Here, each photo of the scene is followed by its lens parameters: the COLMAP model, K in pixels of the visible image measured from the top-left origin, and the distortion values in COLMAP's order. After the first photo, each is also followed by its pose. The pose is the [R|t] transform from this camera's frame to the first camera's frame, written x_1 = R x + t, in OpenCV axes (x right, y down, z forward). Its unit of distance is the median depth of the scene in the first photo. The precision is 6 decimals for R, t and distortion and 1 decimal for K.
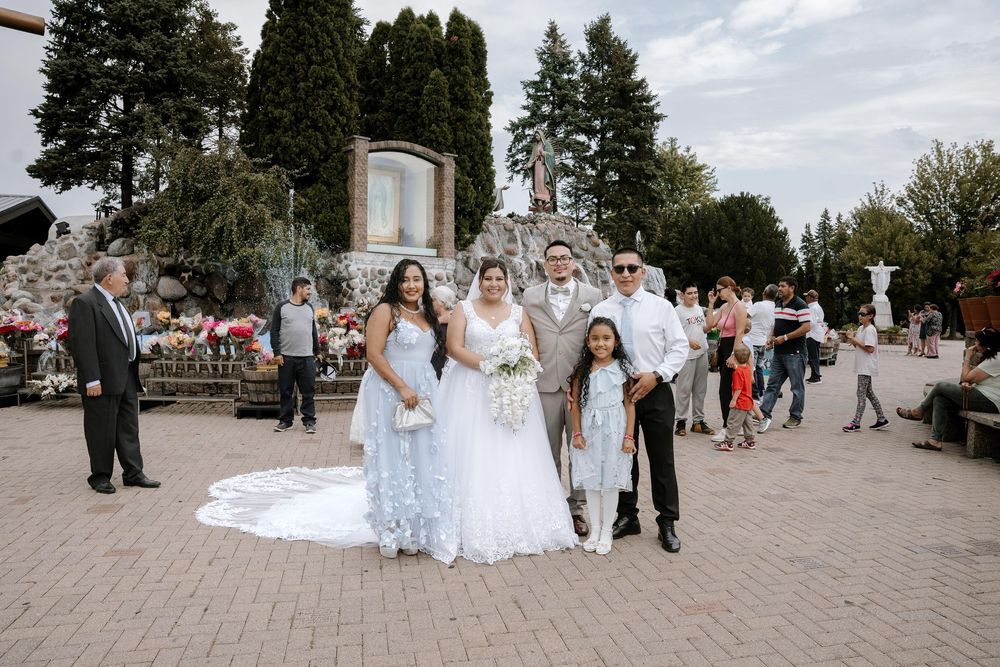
lens RADIAL K [[714.8, 0, 498.7], [0, 714.8, 329.8], [0, 0, 1]] dist [-0.178897, 0.135774]
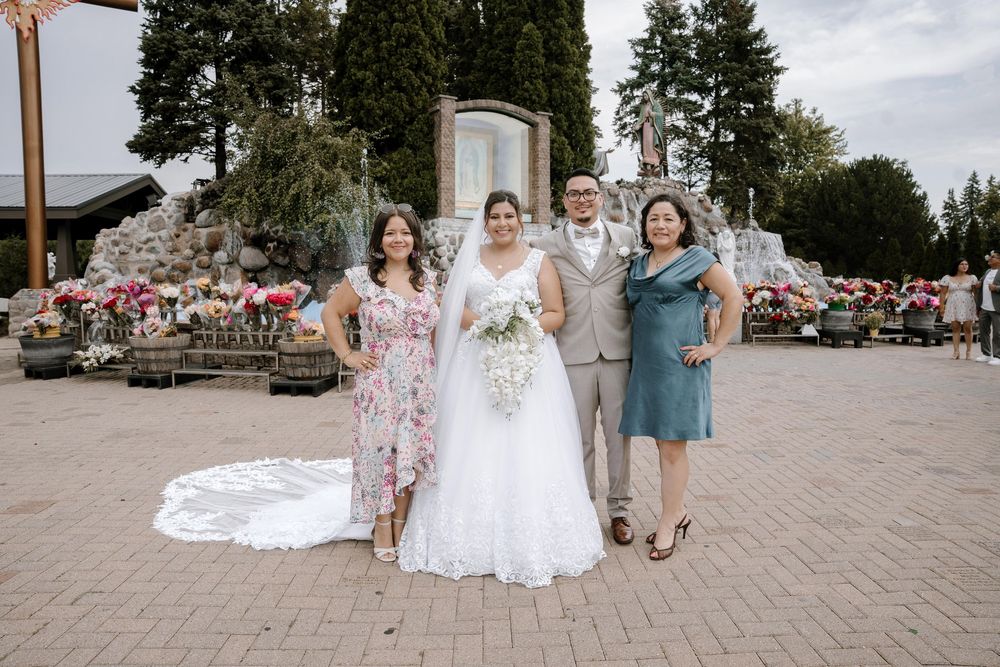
lens RADIAL K [[707.0, 0, 494.3], [0, 707.0, 330.6], [0, 0, 1]] dist [-0.176122, 0.139187]
pose [[0.984686, 0.005402, -0.174254, 0.029867], [0.001364, 0.999251, 0.038682, 0.004427], [0.174332, -0.038327, 0.983941, 0.076834]]
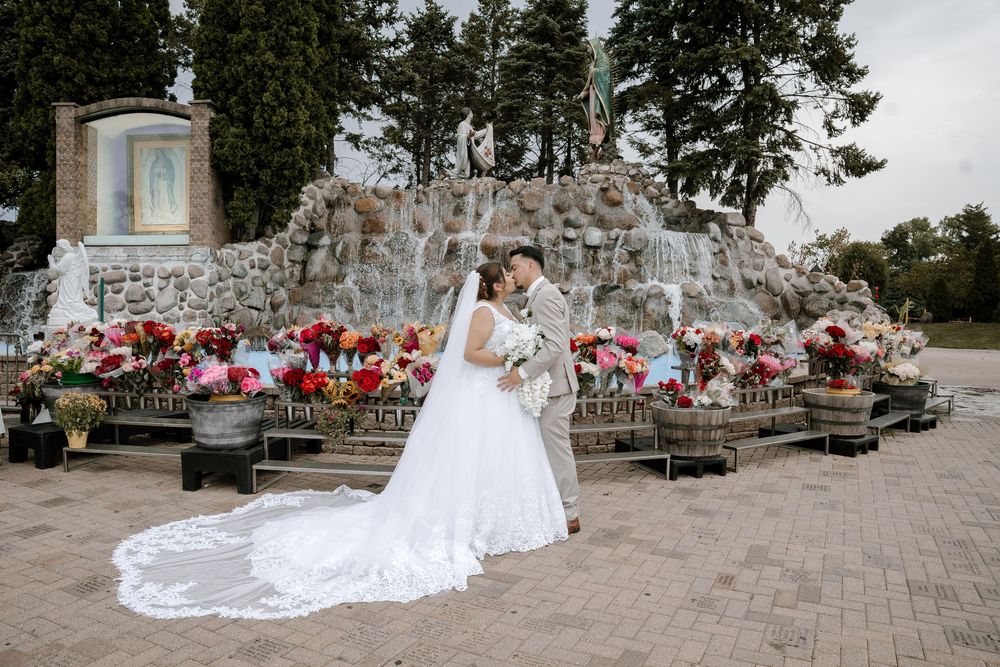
lens RADIAL K [[710.5, 0, 504.1], [0, 710.5, 334.0], [0, 0, 1]] dist [-0.175227, 0.130731]
pose [[0.734598, 0.012468, -0.678388, 0.681825], [-0.013134, 0.999905, 0.004156, -0.019480], [0.678375, 0.005857, 0.734692, 0.758457]]
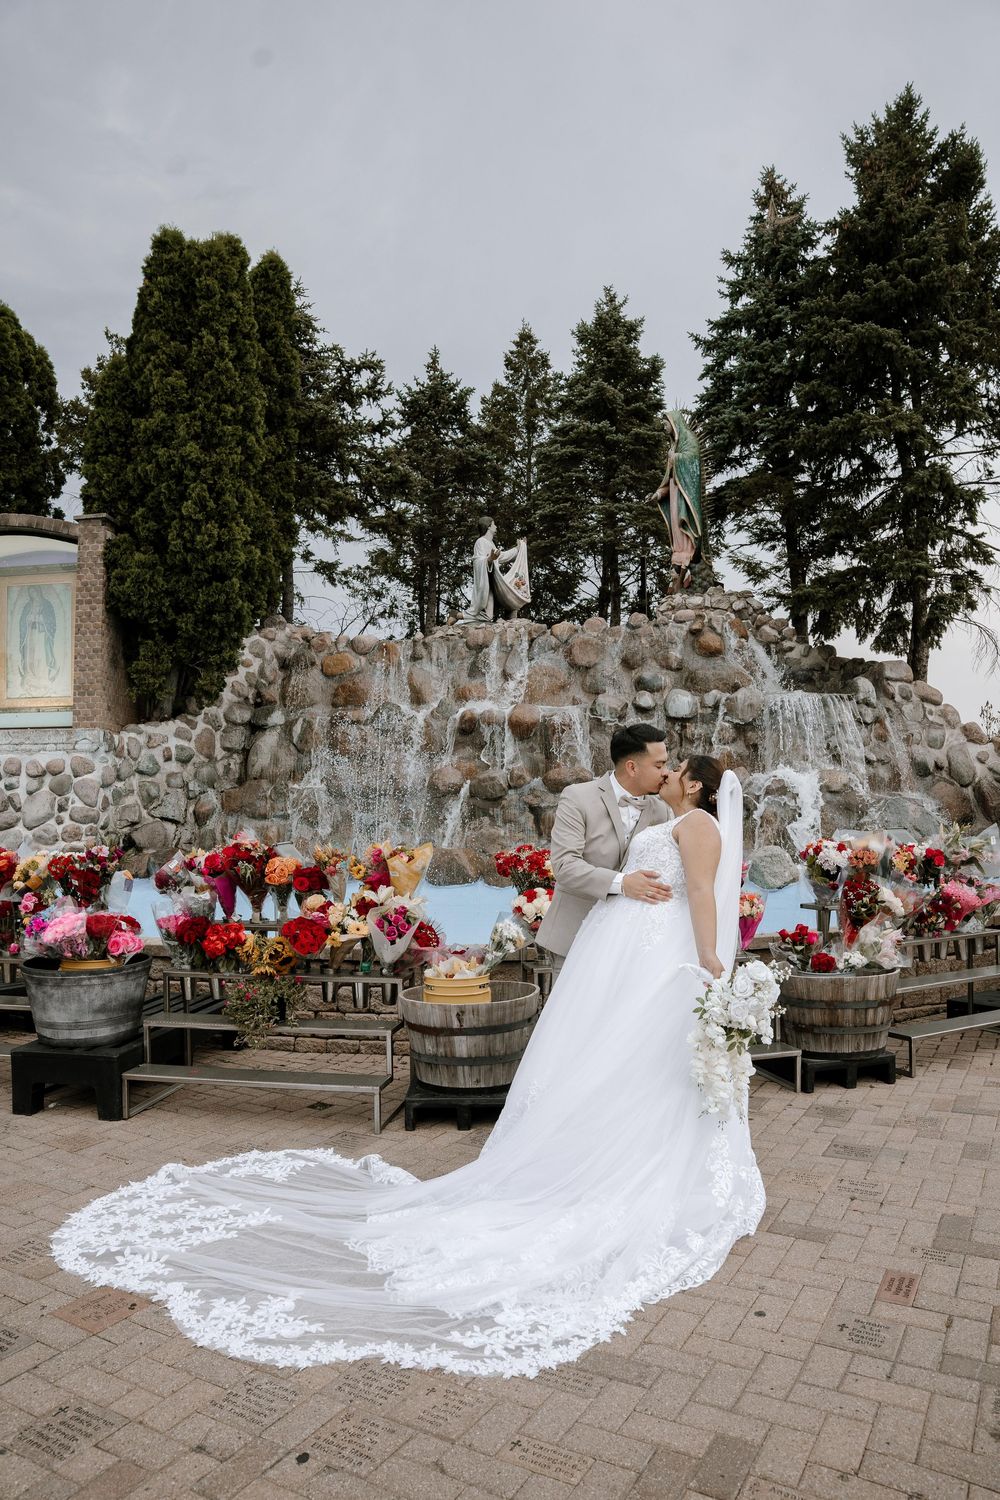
lens RADIAL K [[1049.2, 0, 506.0], [0, 1049.2, 751.1], [0, 0, 1]] dist [-0.178816, 0.135364]
pose [[0.698587, -0.068647, -0.712224, 0.671749], [0.003059, 0.995665, -0.092966, -0.020886], [0.715518, 0.062766, 0.695769, 0.784089]]
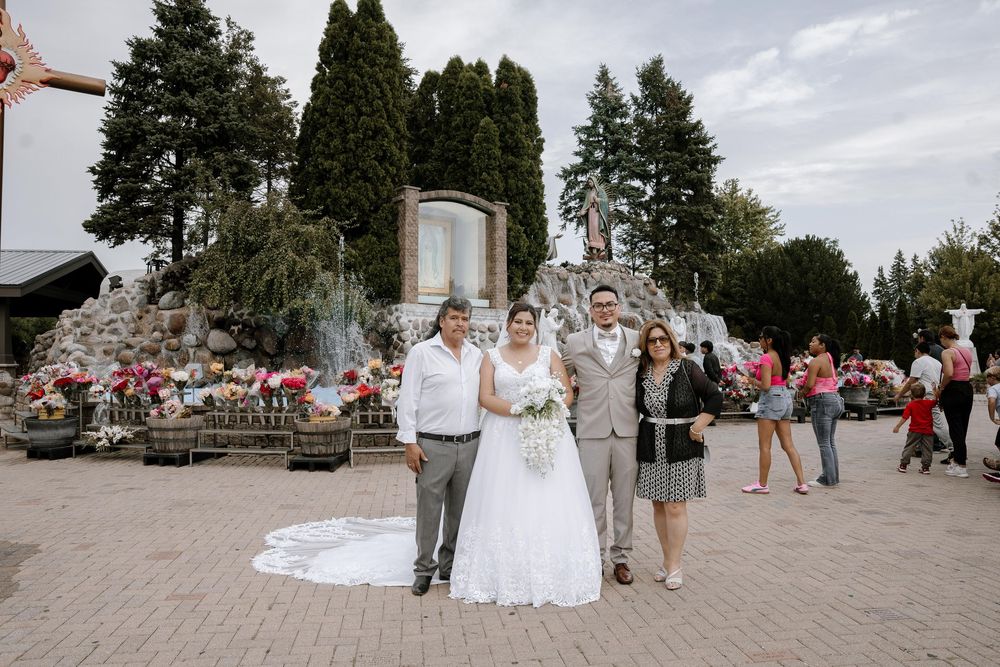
lens RADIAL K [[745.2, 0, 496.7], [0, 745.2, 329.1], [0, 0, 1]] dist [-0.168222, 0.146915]
pose [[0.997146, -0.012839, -0.074400, -0.001434], [0.007256, 0.997170, -0.074826, 0.003145], [0.075150, 0.074073, 0.994417, -0.010491]]
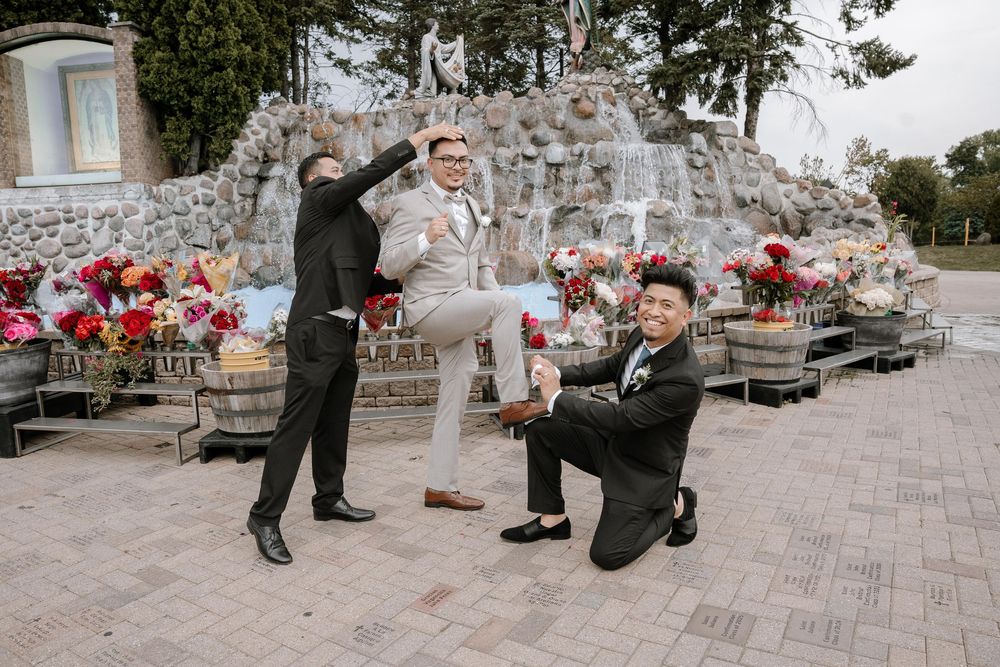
lens RADIAL K [[721.3, 0, 500.0], [0, 721.3, 333.5], [0, 0, 1]] dist [-0.176390, 0.133414]
pose [[0.681151, 0.059896, -0.729689, 0.708839], [0.014457, 0.995353, 0.095198, -0.015884], [0.732000, -0.075393, 0.677120, 0.870077]]
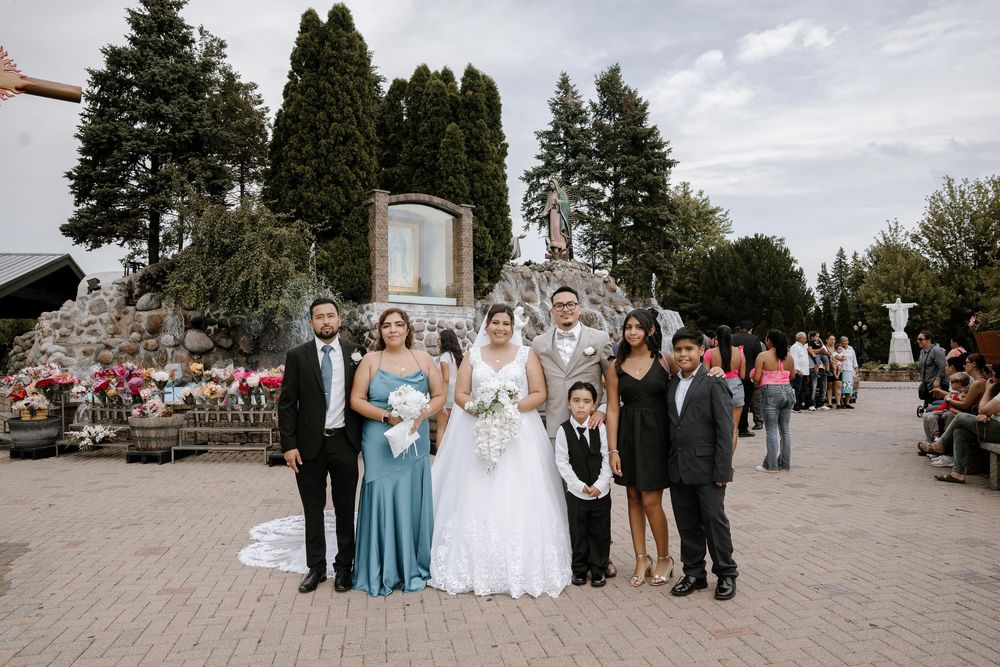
lens RADIAL K [[714.8, 0, 498.7], [0, 714.8, 329.8], [0, 0, 1]] dist [-0.178897, 0.135774]
pose [[0.999466, -0.022430, -0.023767, -0.003933], [0.020789, 0.997525, -0.067169, 0.001370], [0.025215, 0.066639, 0.997458, -0.013143]]
